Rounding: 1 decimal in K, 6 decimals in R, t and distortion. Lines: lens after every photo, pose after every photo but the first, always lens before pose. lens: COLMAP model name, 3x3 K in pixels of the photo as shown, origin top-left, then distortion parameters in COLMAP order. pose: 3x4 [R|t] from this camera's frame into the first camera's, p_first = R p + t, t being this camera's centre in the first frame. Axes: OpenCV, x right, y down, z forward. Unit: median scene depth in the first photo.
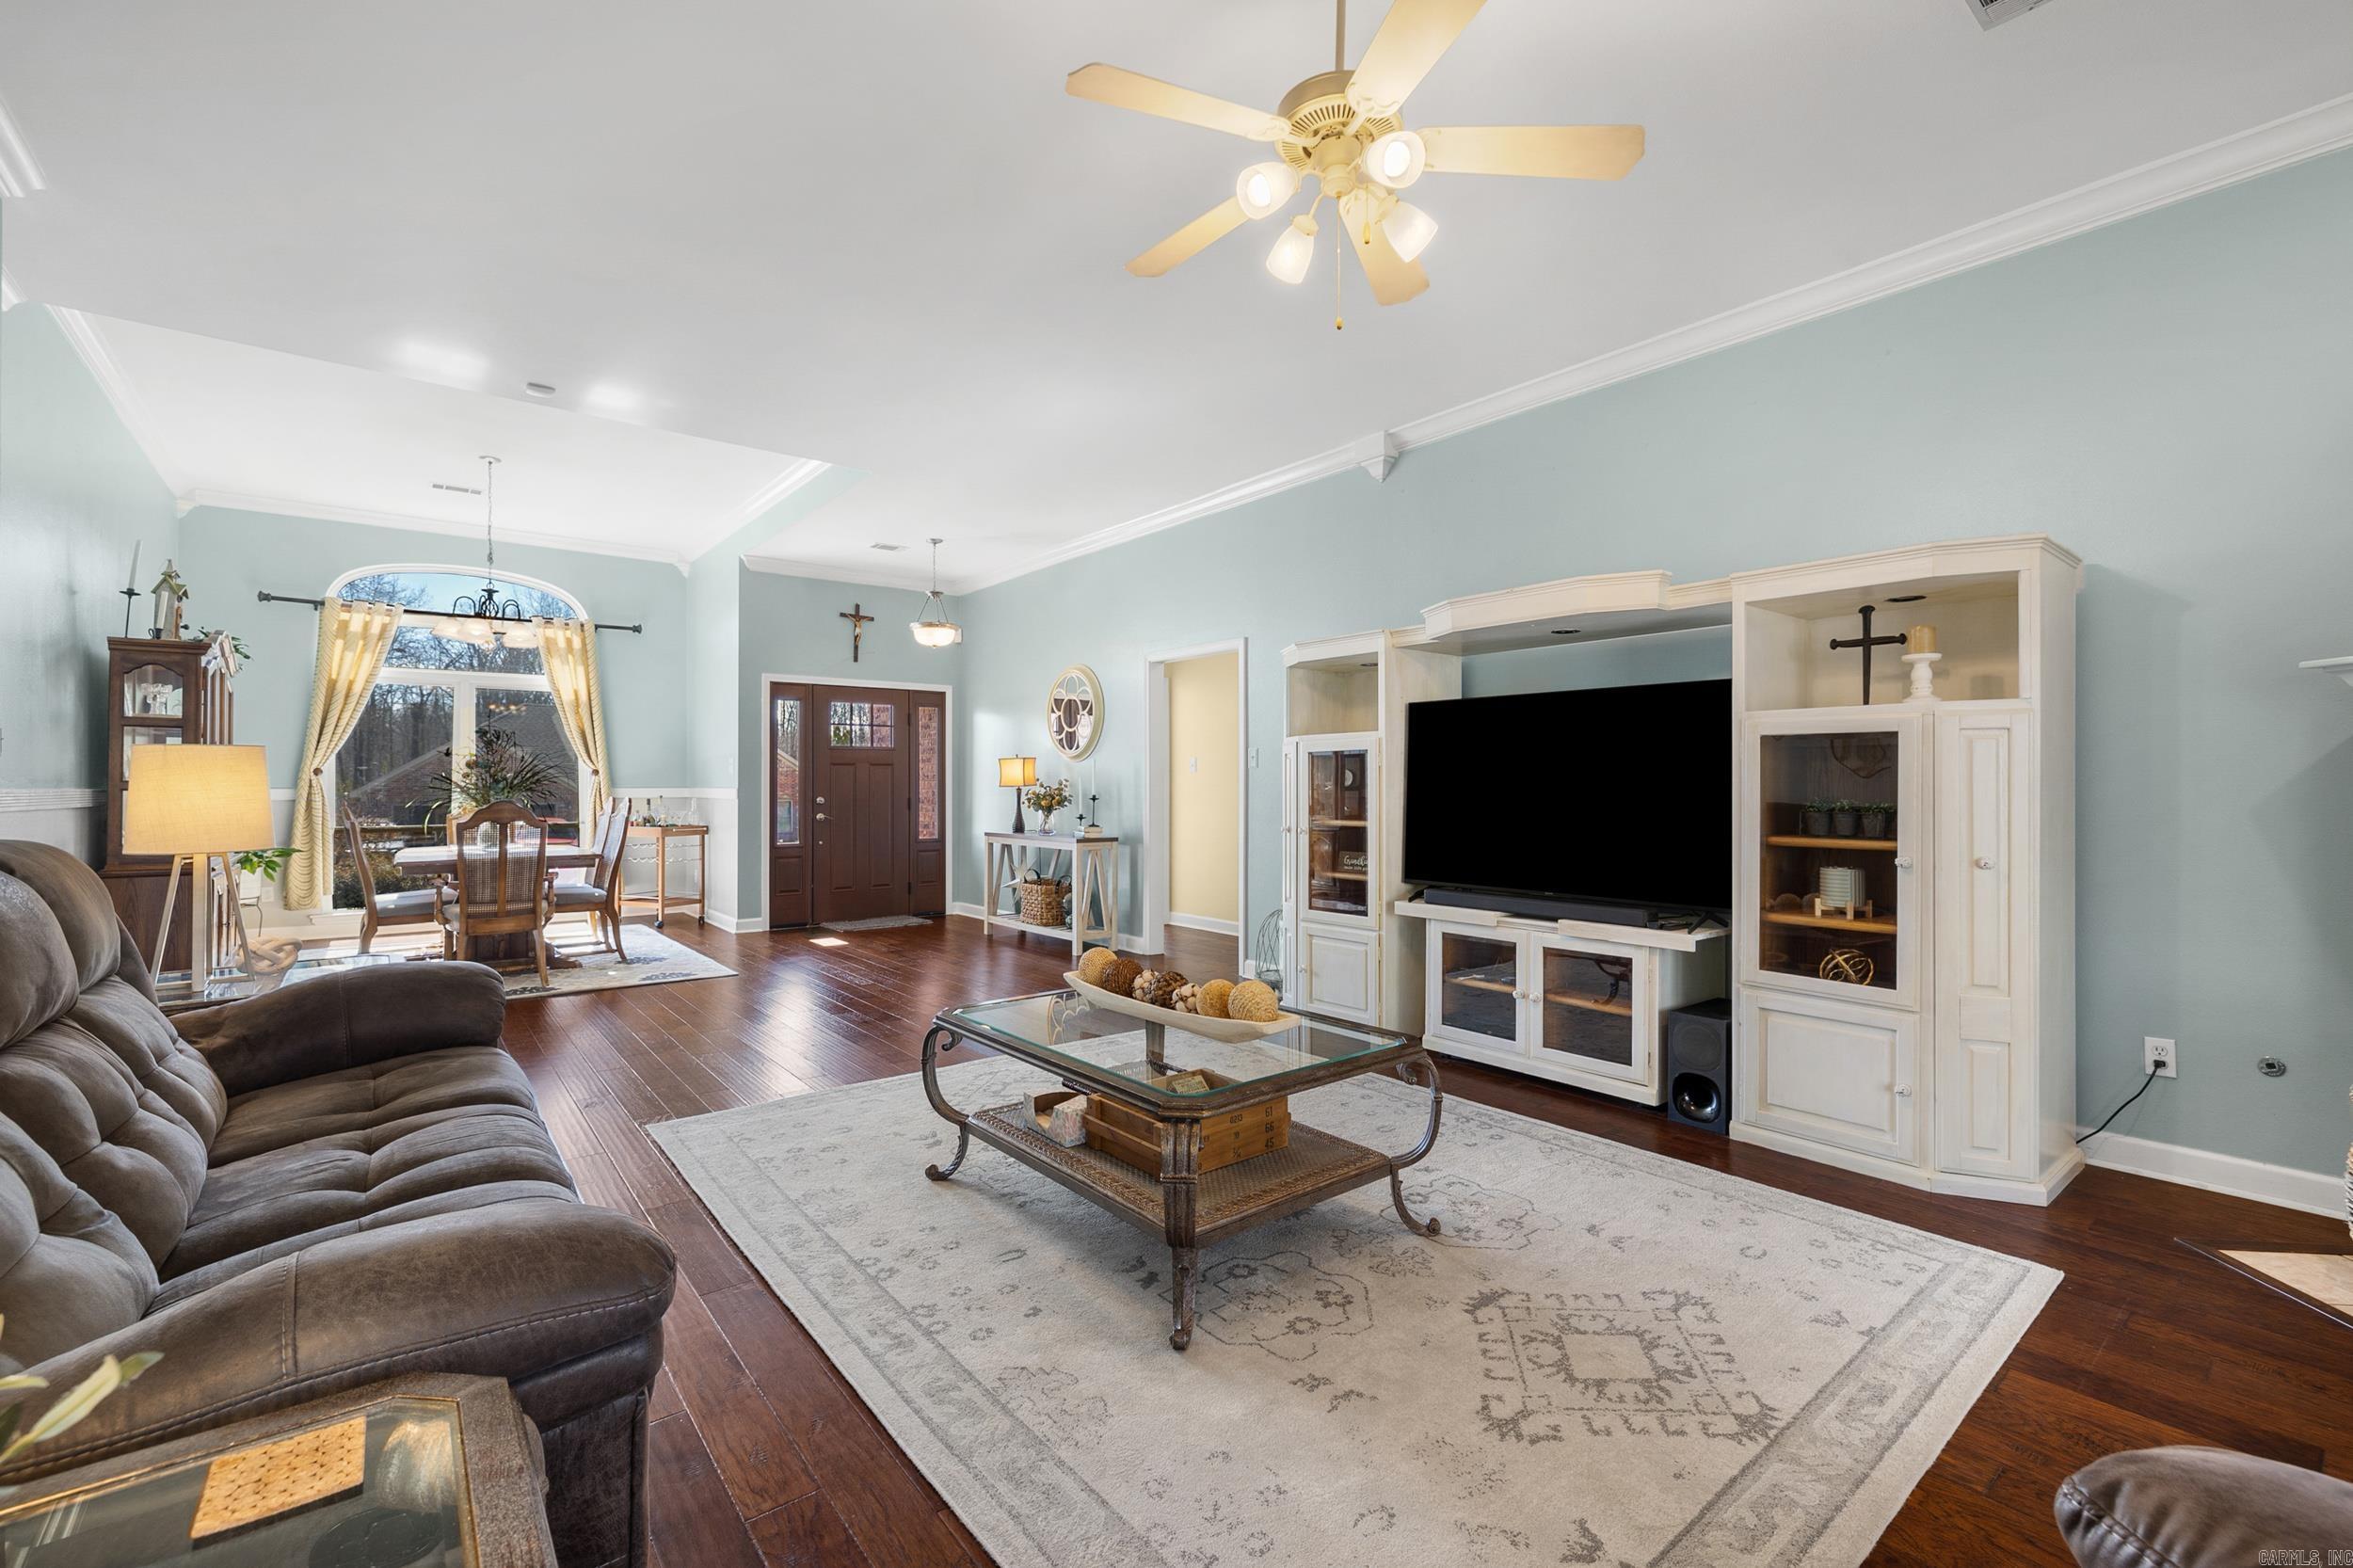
lens RADIAL K [[1000.7, 0, 1165.2], [0, 1000.7, 772.8], [0, 0, 1]] dist [0.001604, 0.000312]
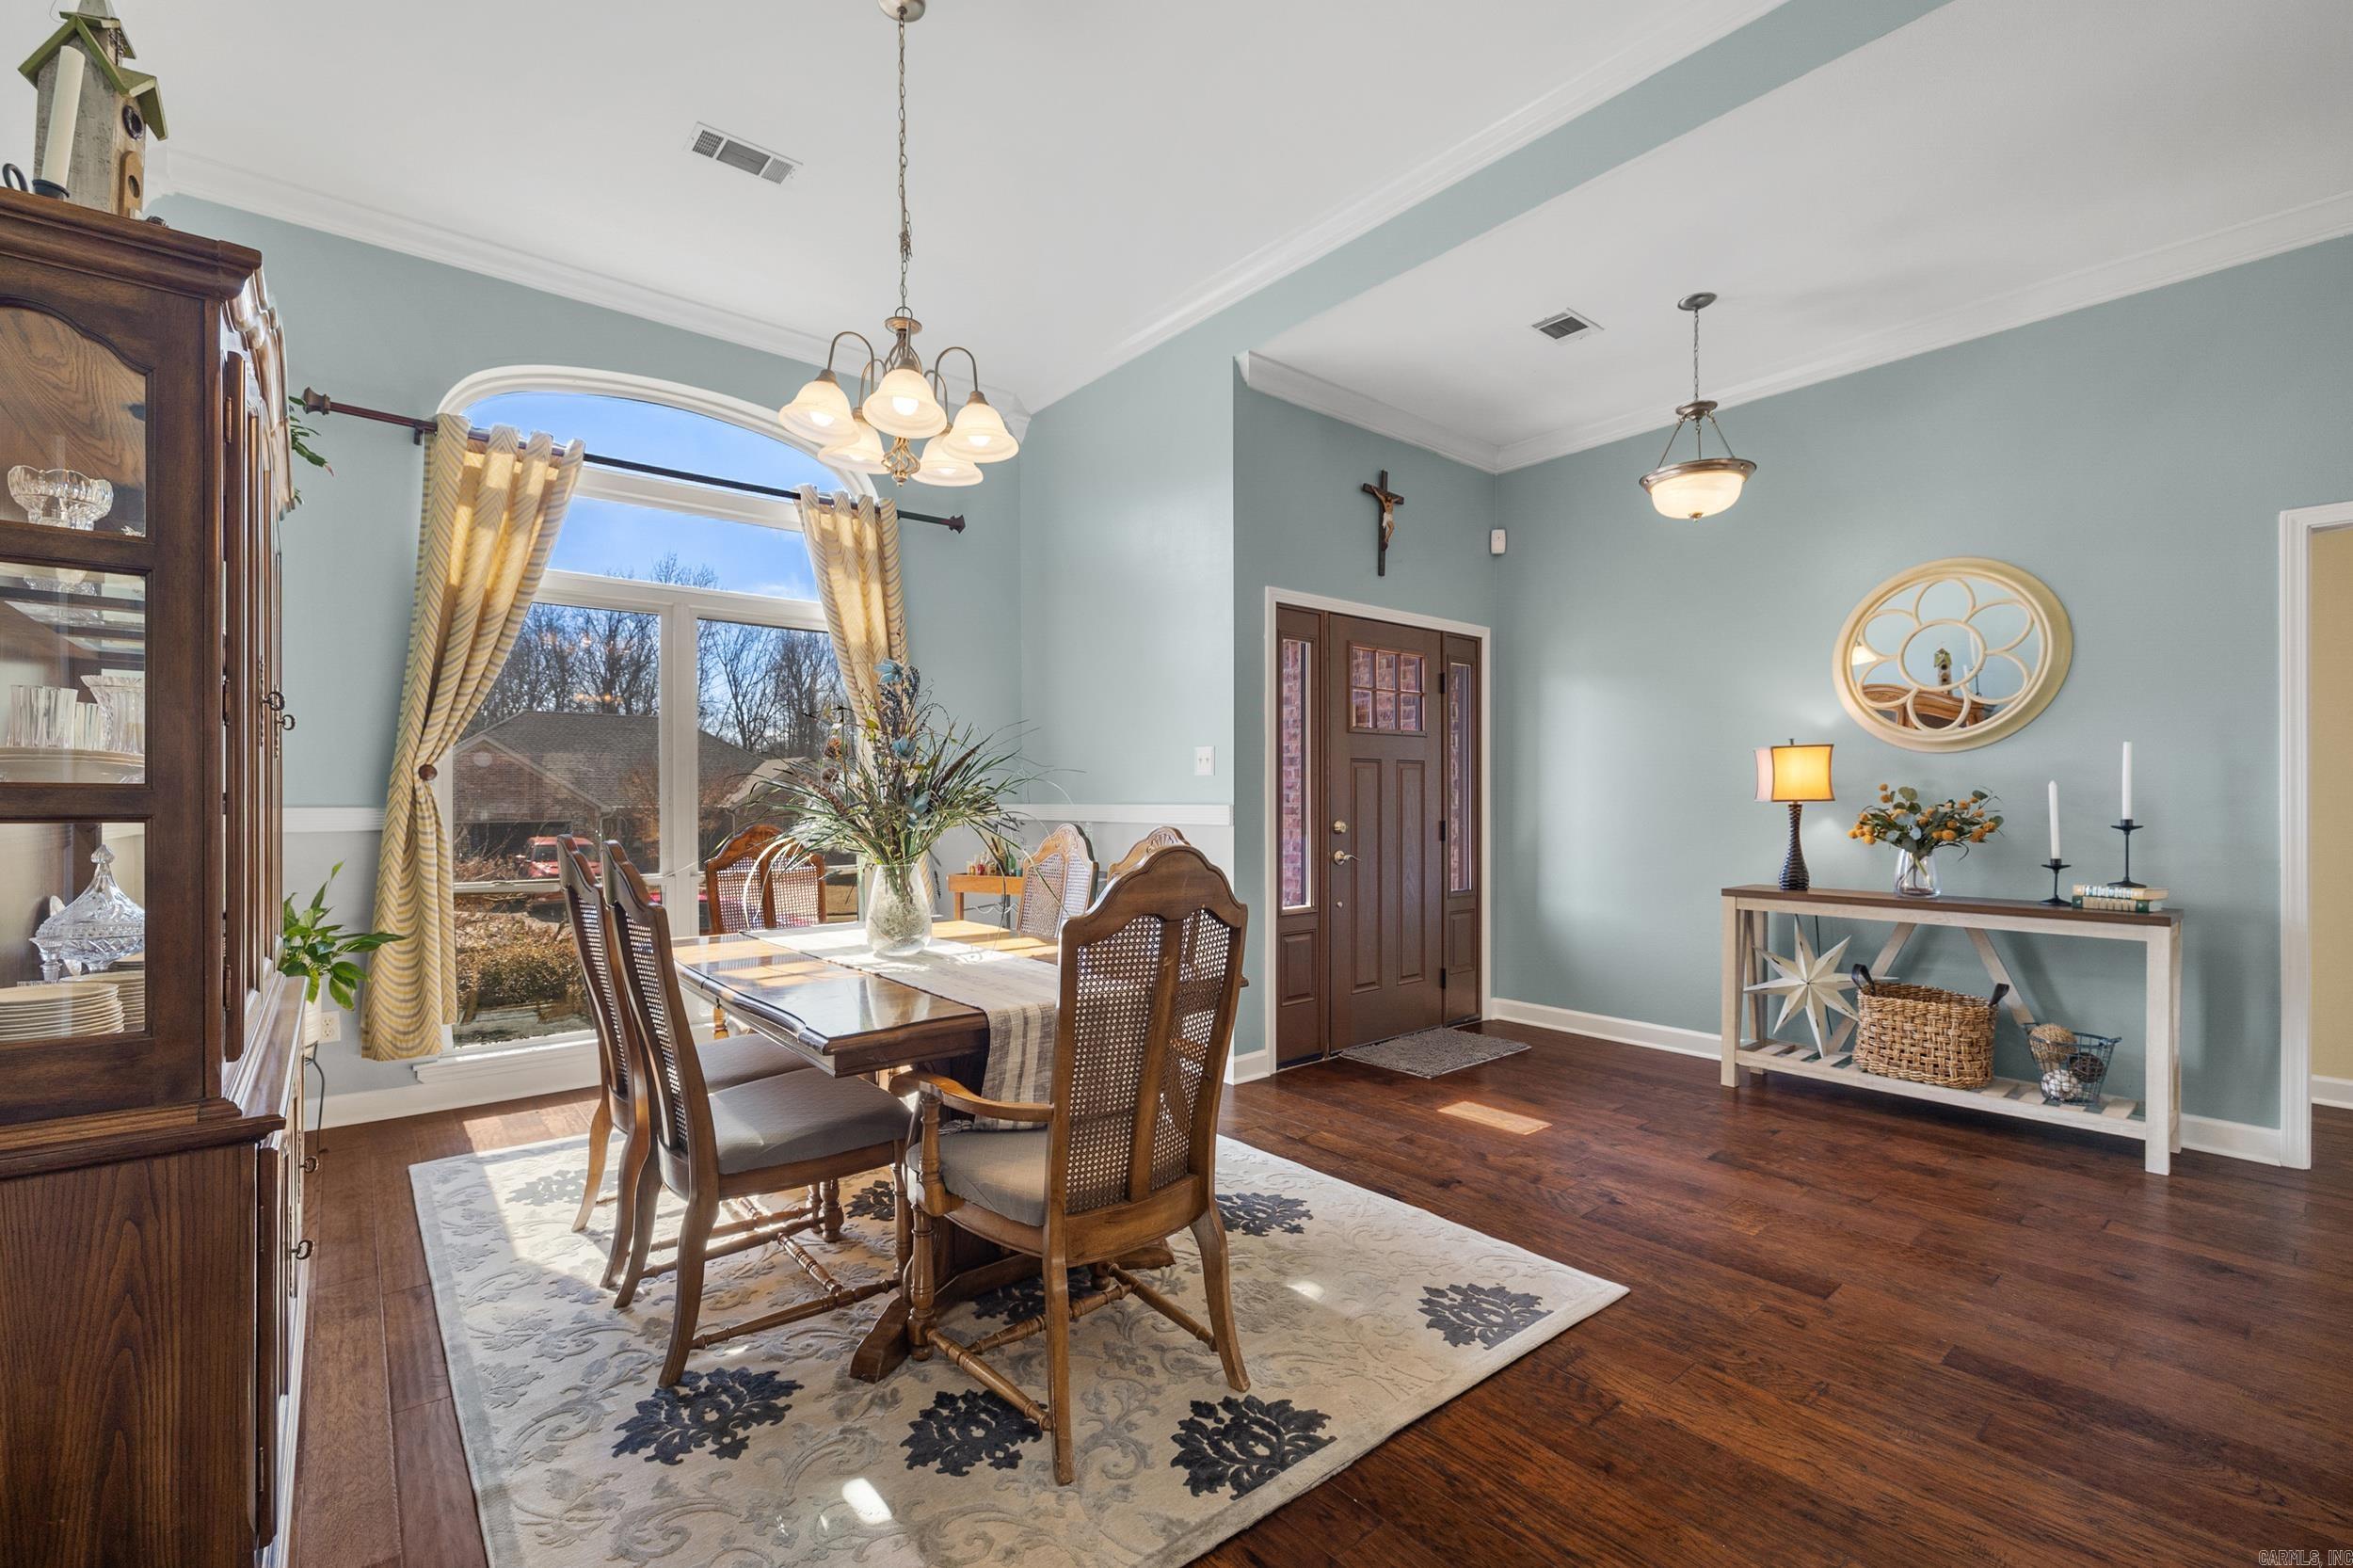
lens RADIAL K [[1001.2, 0, 1171.3], [0, 1001.2, 792.5], [0, 0, 1]] dist [-0.002686, -0.000566]
pose [[0.999751, -0.001030, 0.022288, -0.877748], [0.000843, 0.999964, 0.008394, 0.009001], [-0.022296, -0.008373, 0.999716, 0.896520]]
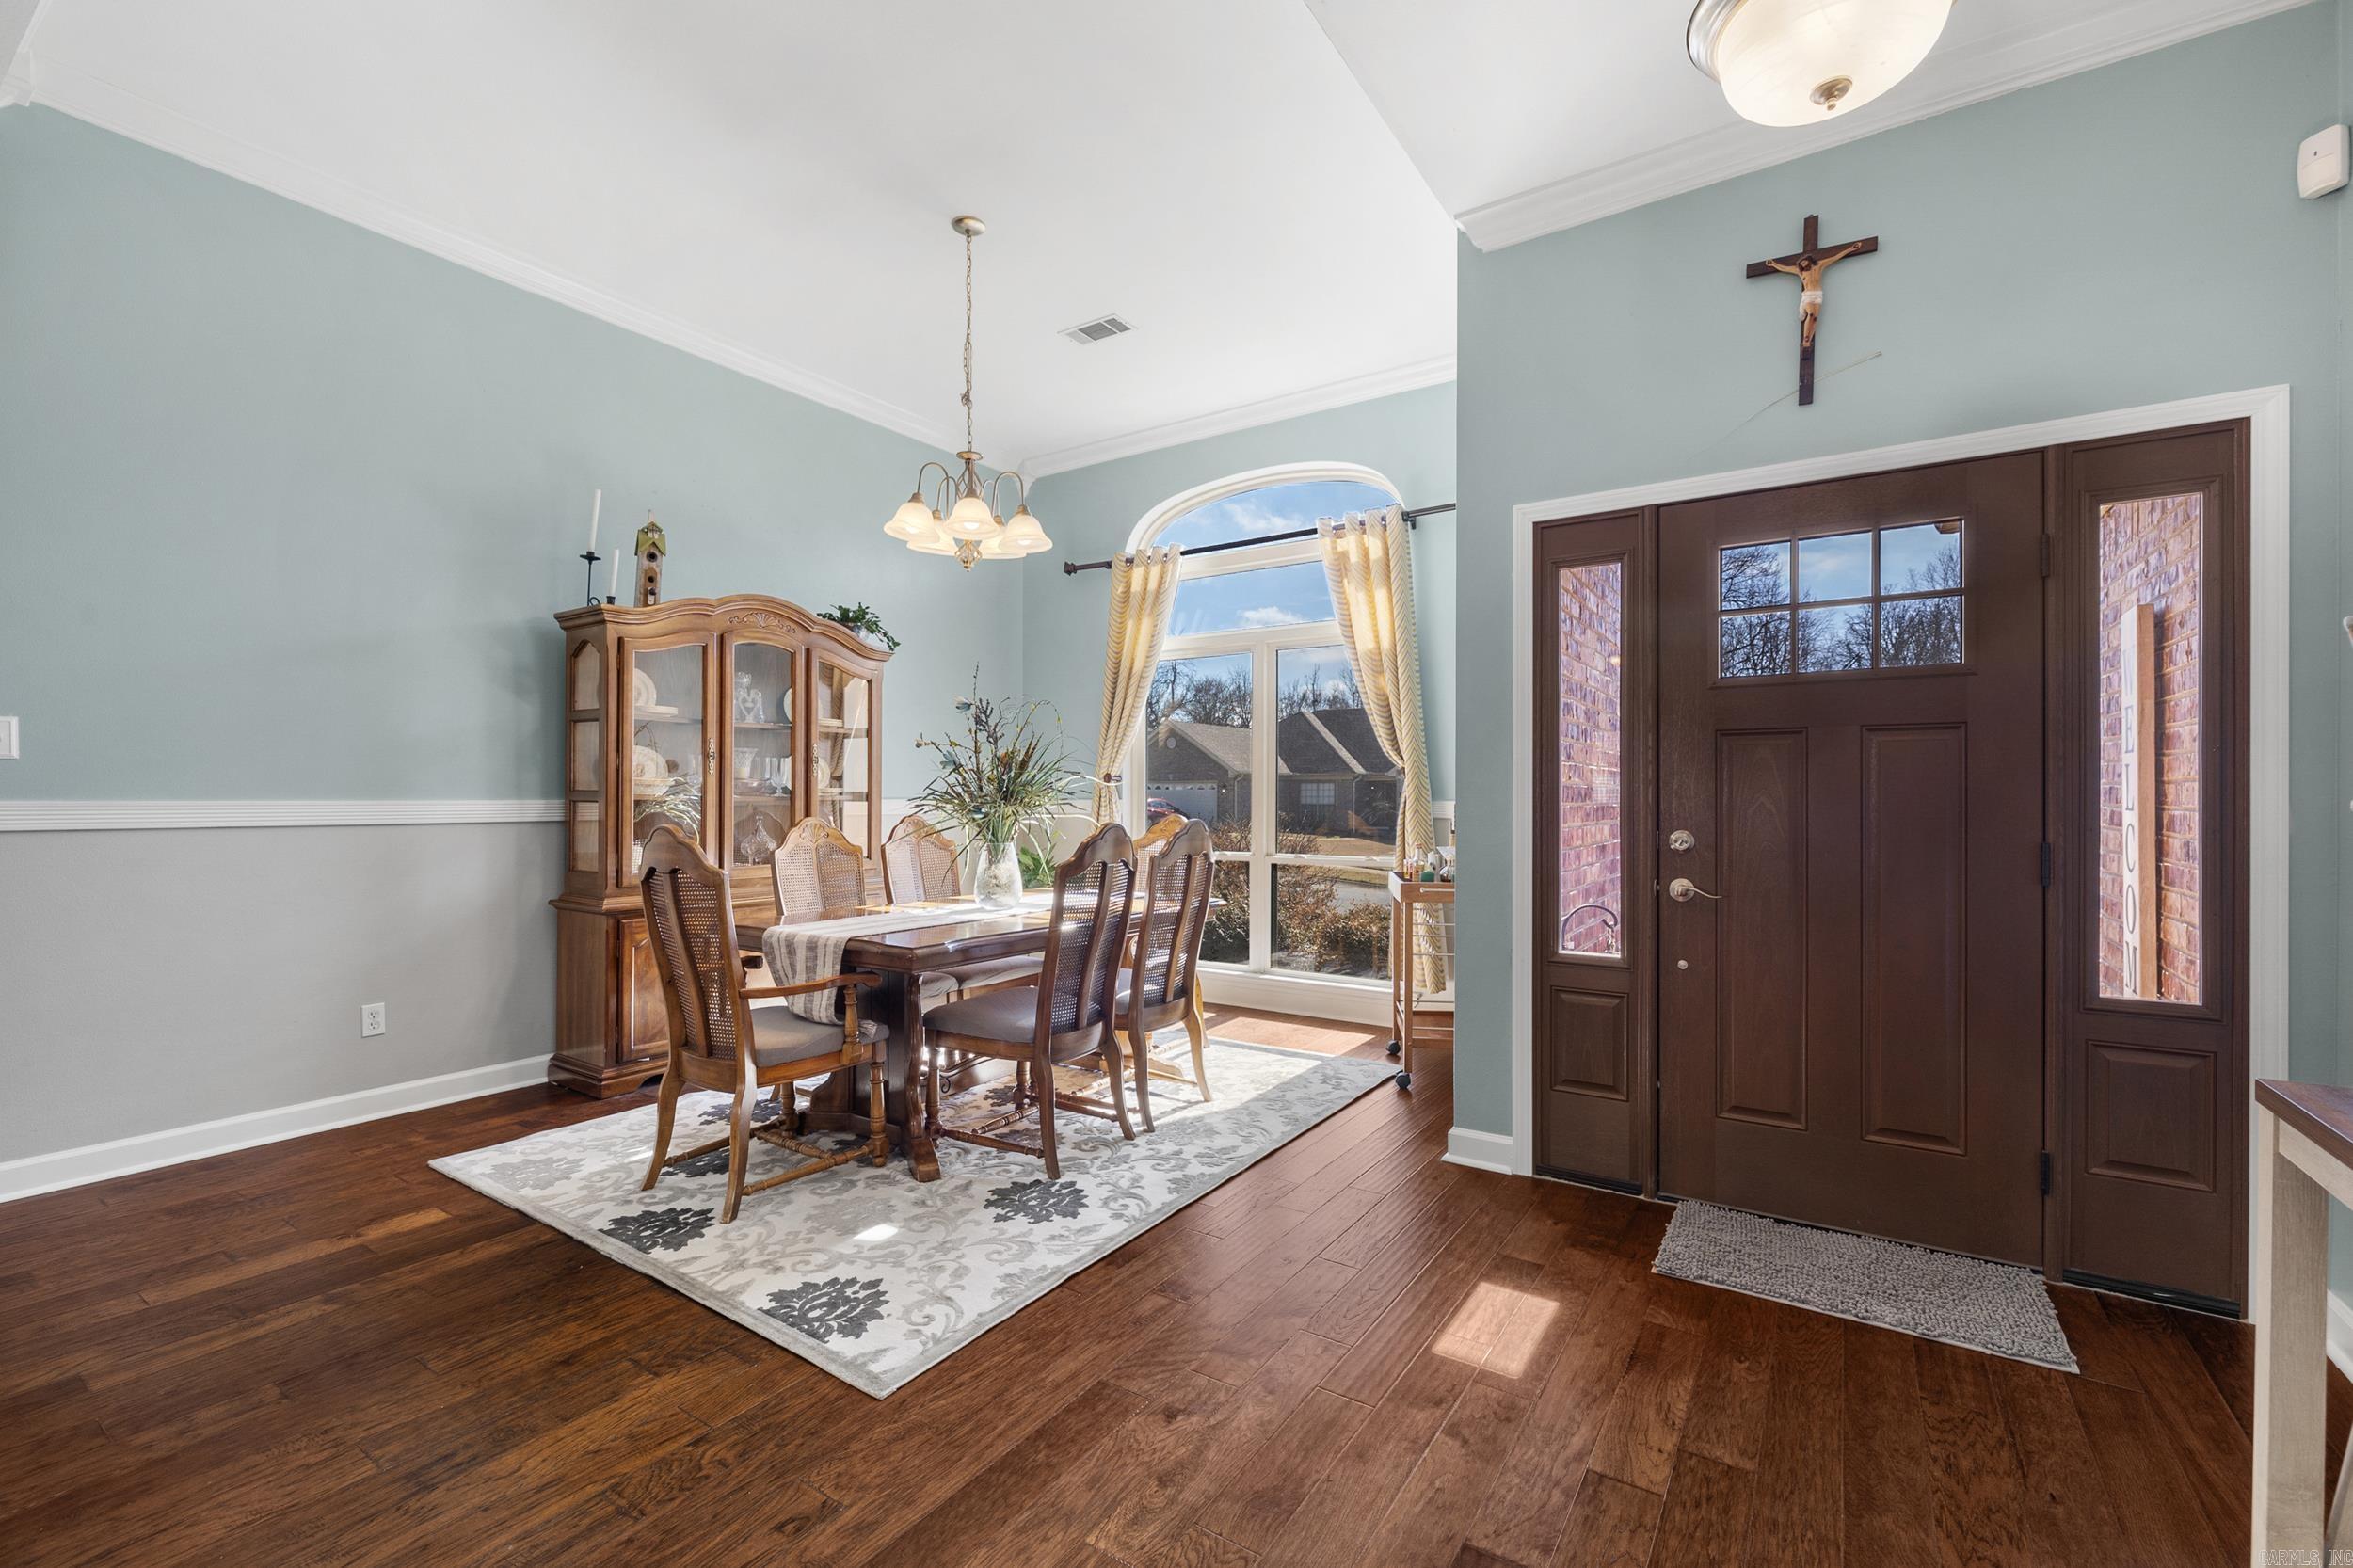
lens RADIAL K [[1001.2, 0, 1171.3], [0, 1001.2, 792.5], [0, 0, 1]] dist [-0.002686, -0.000566]
pose [[0.310073, -0.003265, -0.950707, -0.145968], [0.010566, 0.999944, 0.000012, 0.018042], [0.950654, -0.010049, 0.310090, 1.427136]]
